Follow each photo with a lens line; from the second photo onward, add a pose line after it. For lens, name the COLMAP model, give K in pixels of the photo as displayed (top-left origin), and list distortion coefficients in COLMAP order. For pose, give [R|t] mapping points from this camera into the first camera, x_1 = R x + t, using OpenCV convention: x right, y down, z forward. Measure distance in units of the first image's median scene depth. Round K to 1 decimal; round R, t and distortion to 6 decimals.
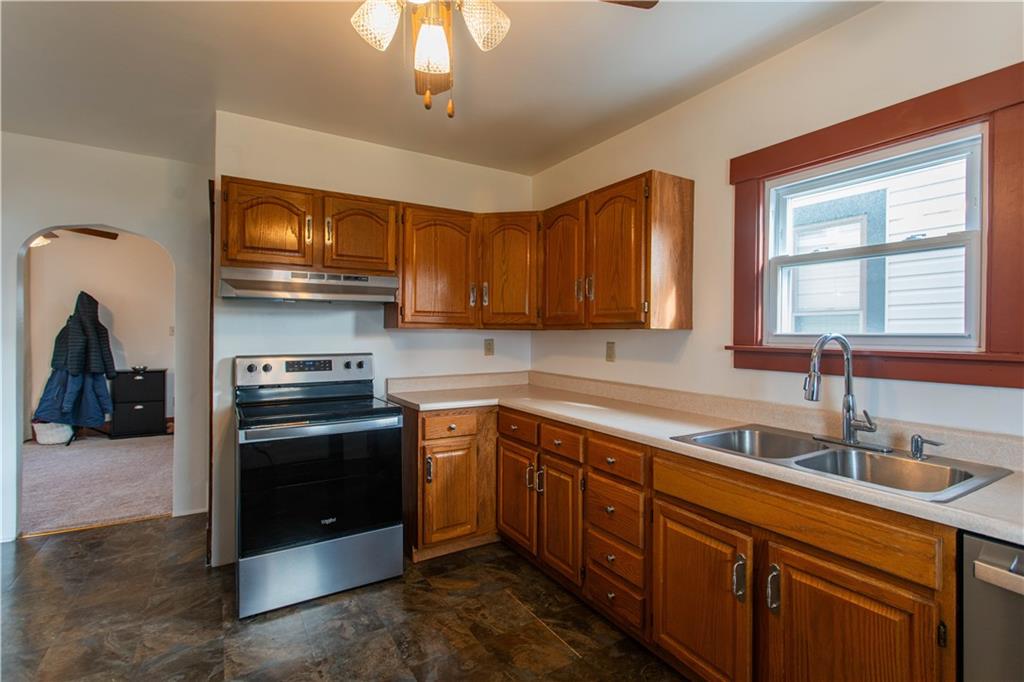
lens RADIAL K [[478.8, 0, 516.4], [0, 478.8, 335.9], [0, 0, 1]] dist [-0.002109, 0.000384]
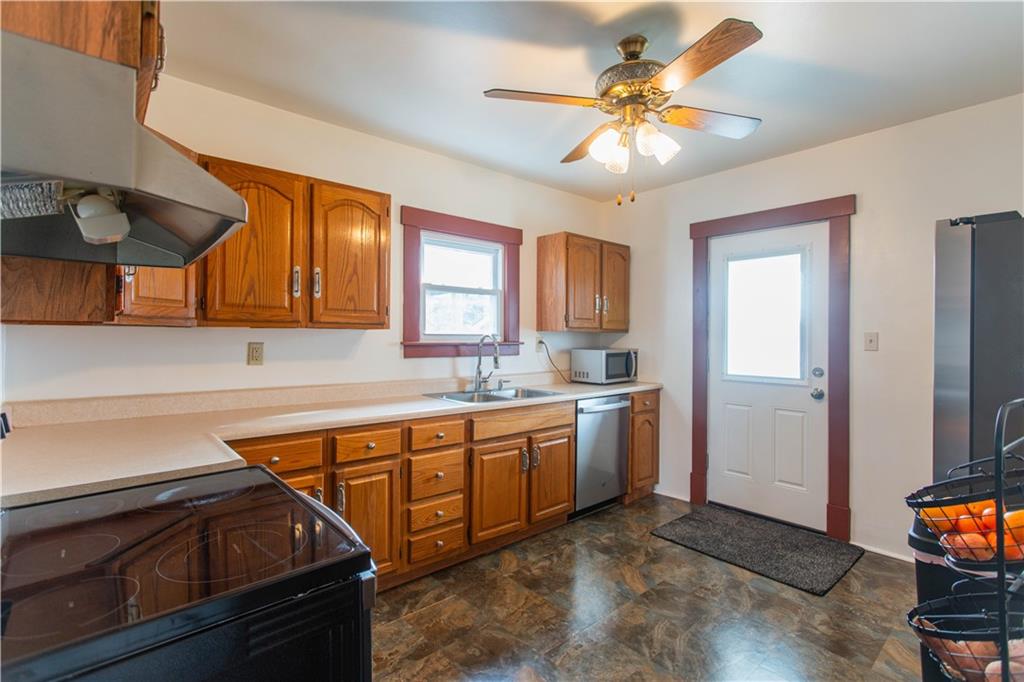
lens RADIAL K [[478.8, 0, 516.4], [0, 478.8, 335.9], [0, 0, 1]] dist [-0.002109, 0.000384]
pose [[-0.166766, -0.008270, 0.985962, -1.058669], [-0.003826, 0.999963, 0.007740, -0.010812], [-0.985989, -0.002482, -0.166791, 1.004025]]
